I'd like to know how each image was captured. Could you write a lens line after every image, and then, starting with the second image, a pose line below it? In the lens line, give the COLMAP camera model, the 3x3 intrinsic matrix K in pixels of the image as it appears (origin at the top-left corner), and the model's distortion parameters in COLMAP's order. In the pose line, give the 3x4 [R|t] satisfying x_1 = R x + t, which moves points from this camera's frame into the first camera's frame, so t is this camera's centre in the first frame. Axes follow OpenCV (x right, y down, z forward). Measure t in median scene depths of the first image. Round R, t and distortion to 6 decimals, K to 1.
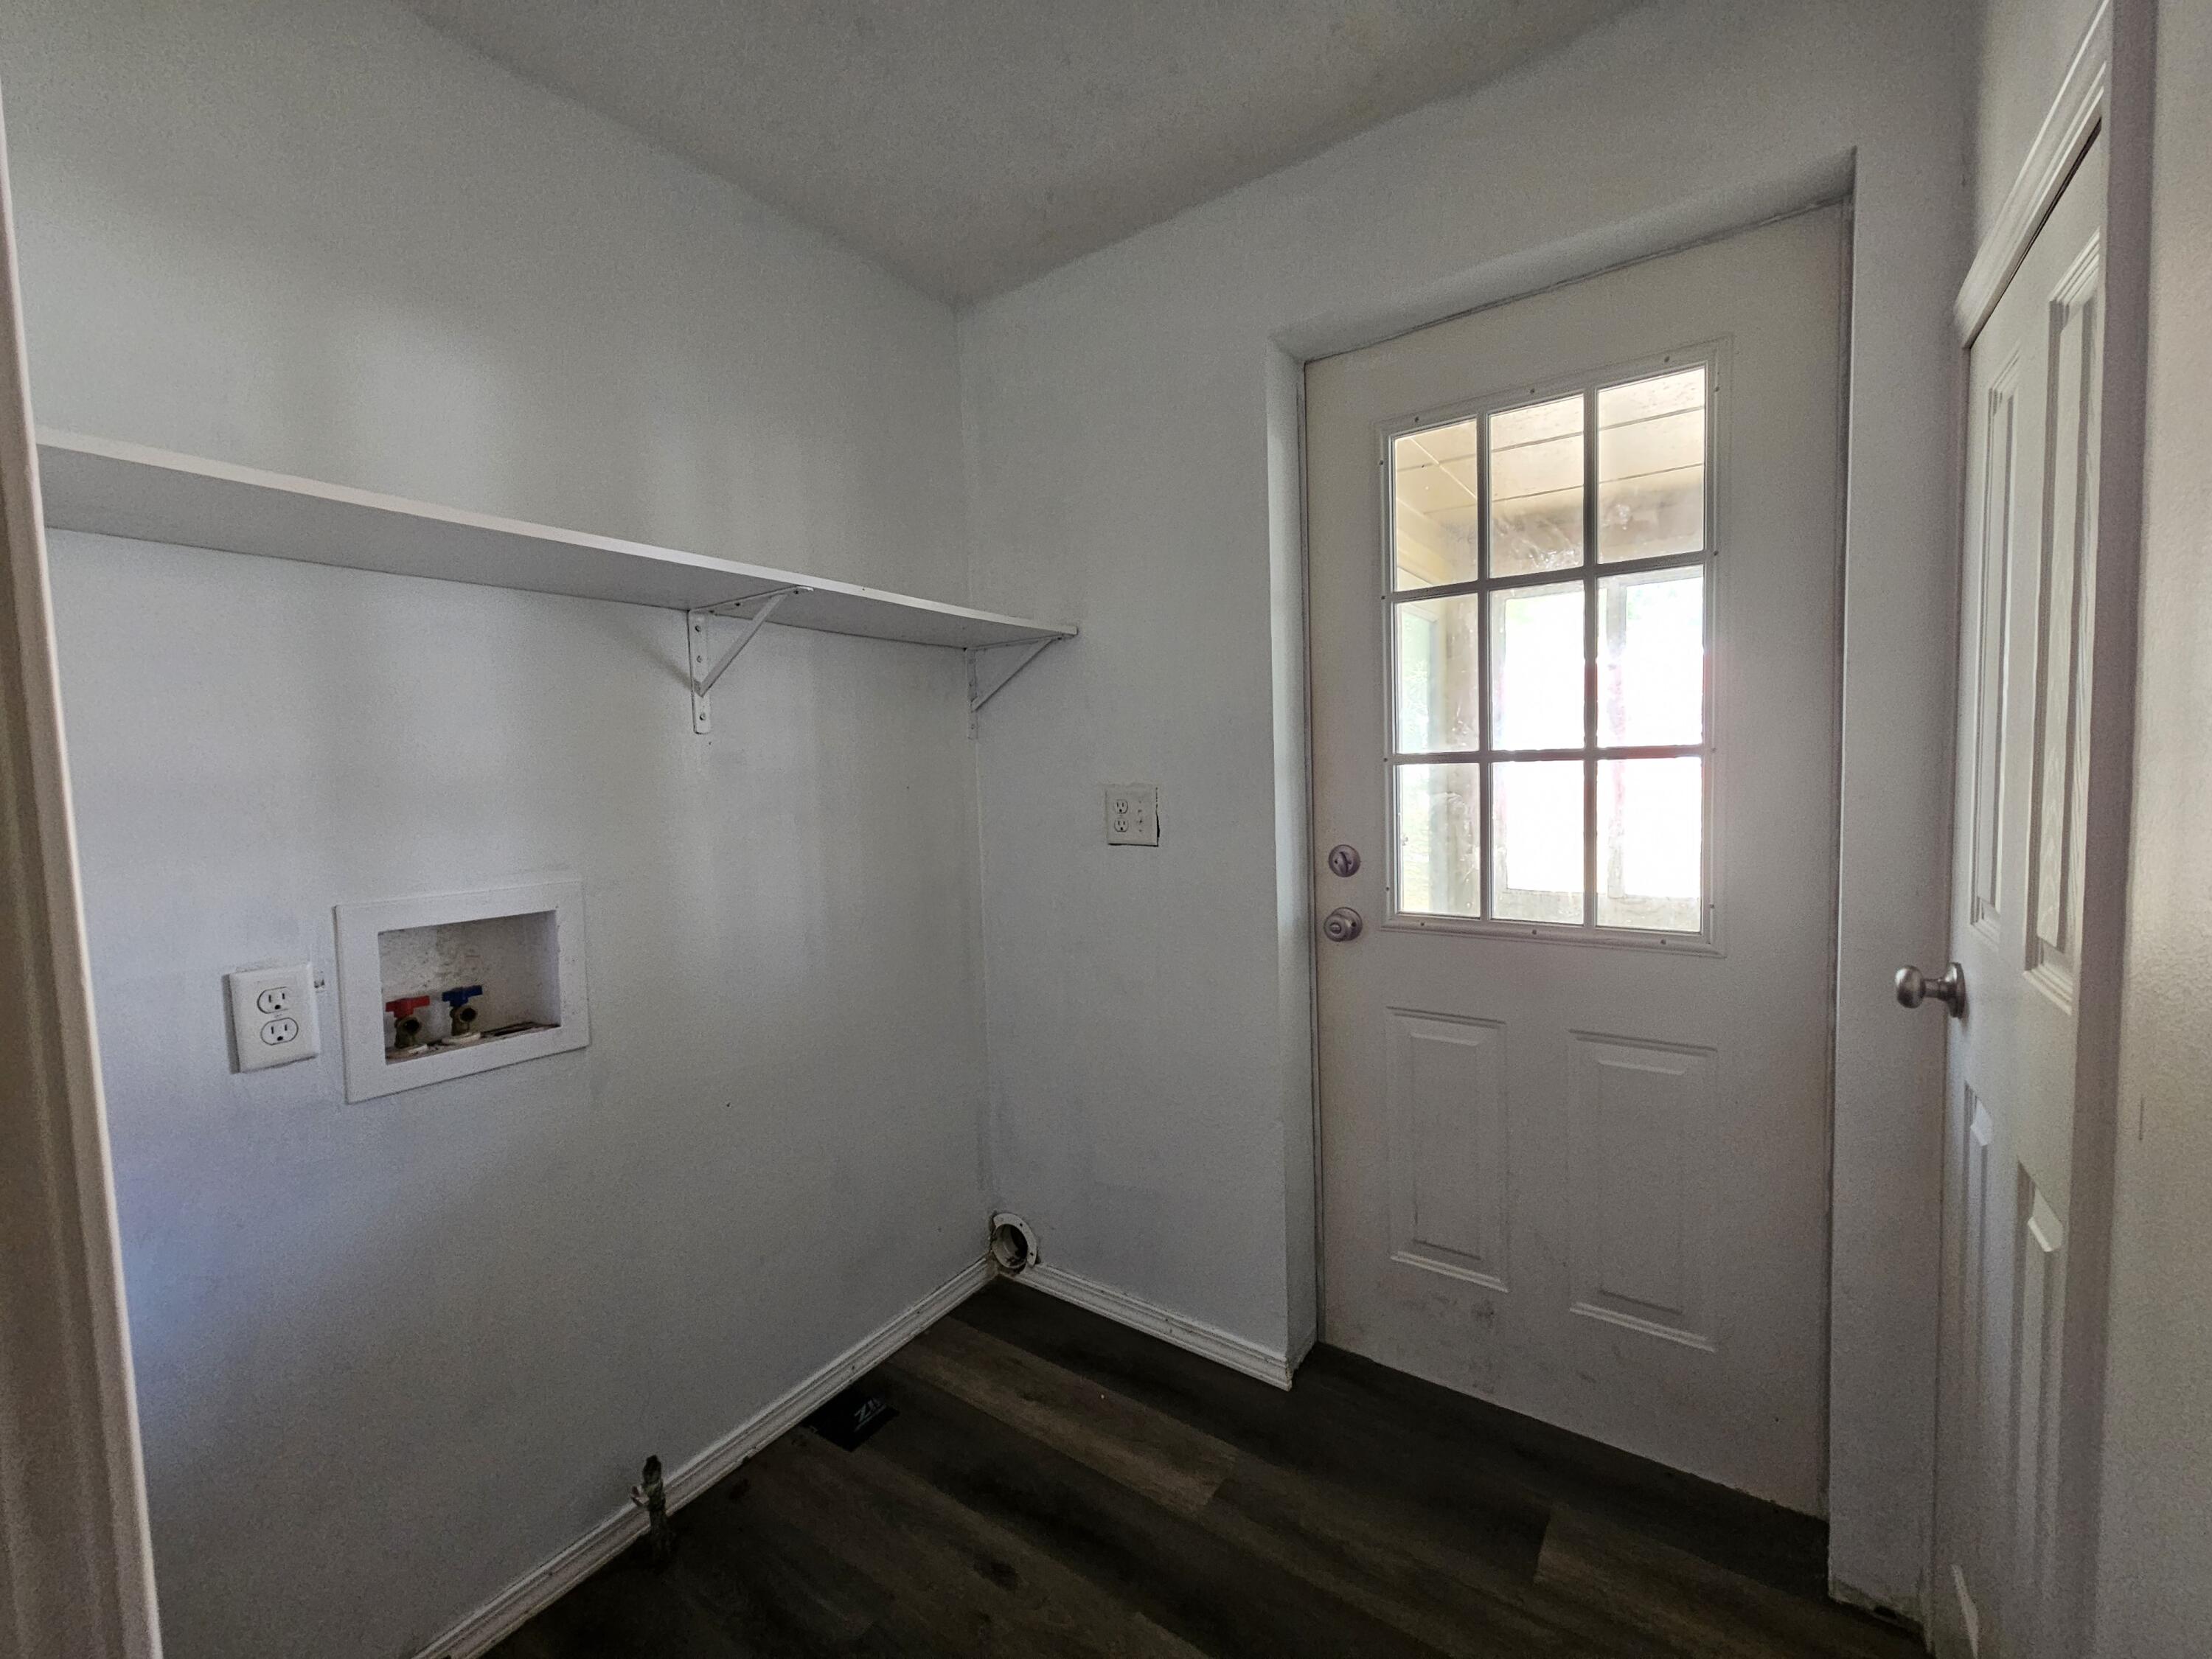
lens RADIAL K [[912.4, 0, 1102.3], [0, 912.4, 829.0], [0, 0, 1]] dist [-0.001640, 0.002493]
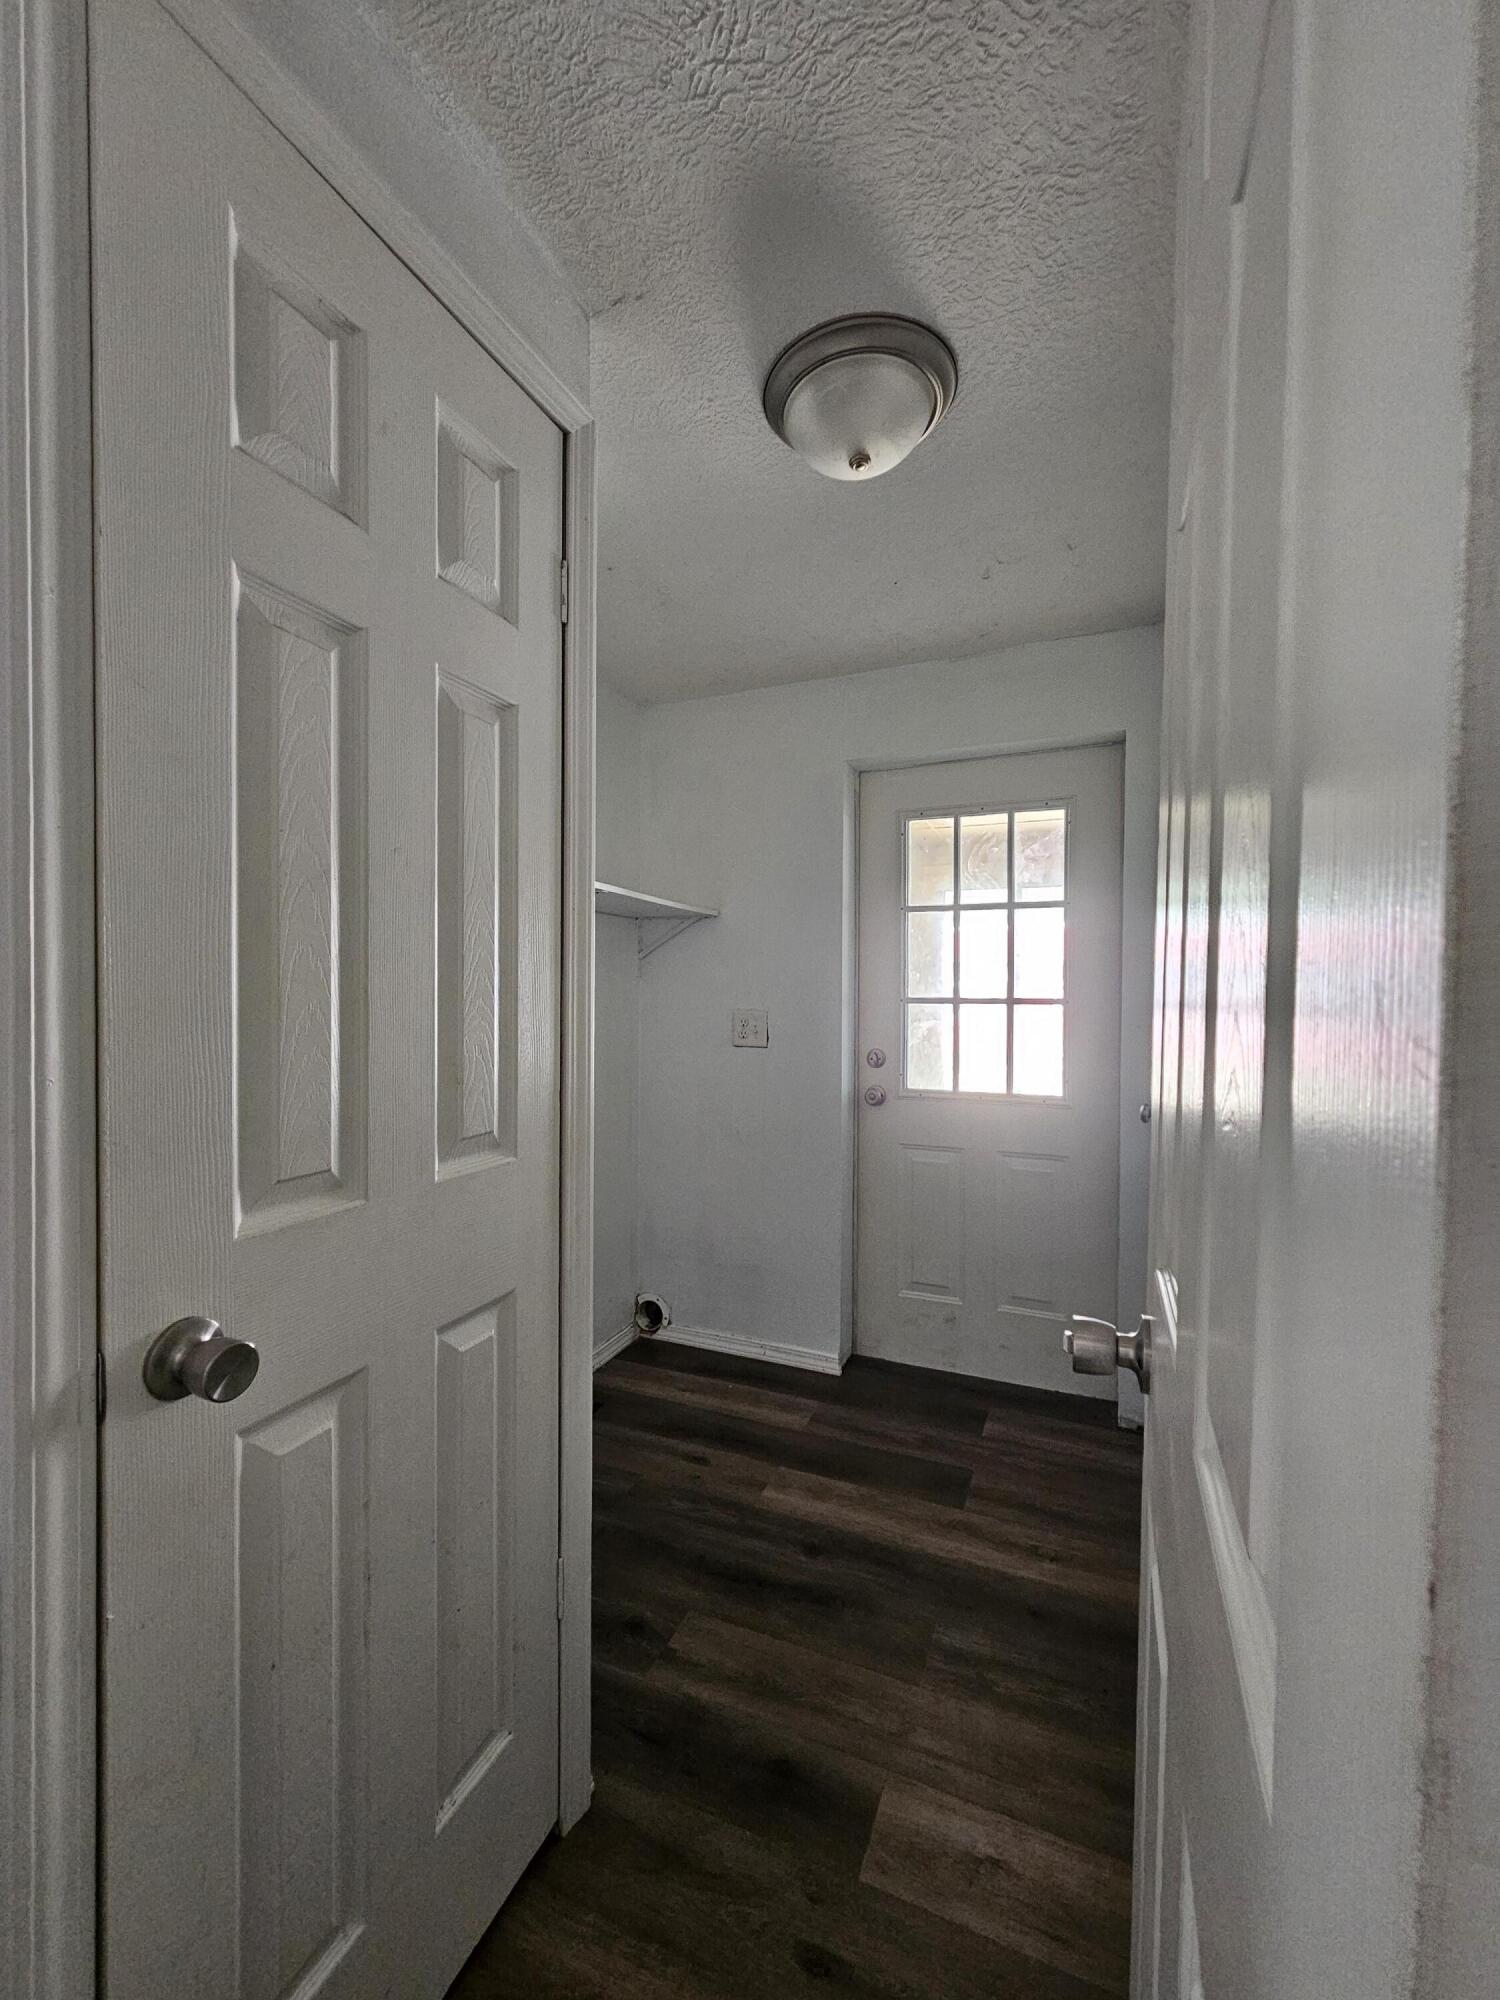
lens RADIAL K [[824.9, 0, 751.6], [0, 824.9, 1011.8], [0, 0, 1]] dist [-0.001640, 0.002493]
pose [[0.977503, 0.033349, 0.208270, -0.286555], [-0.022319, 0.998232, -0.055086, 0.037899], [-0.209738, 0.049198, 0.976519, -0.464004]]
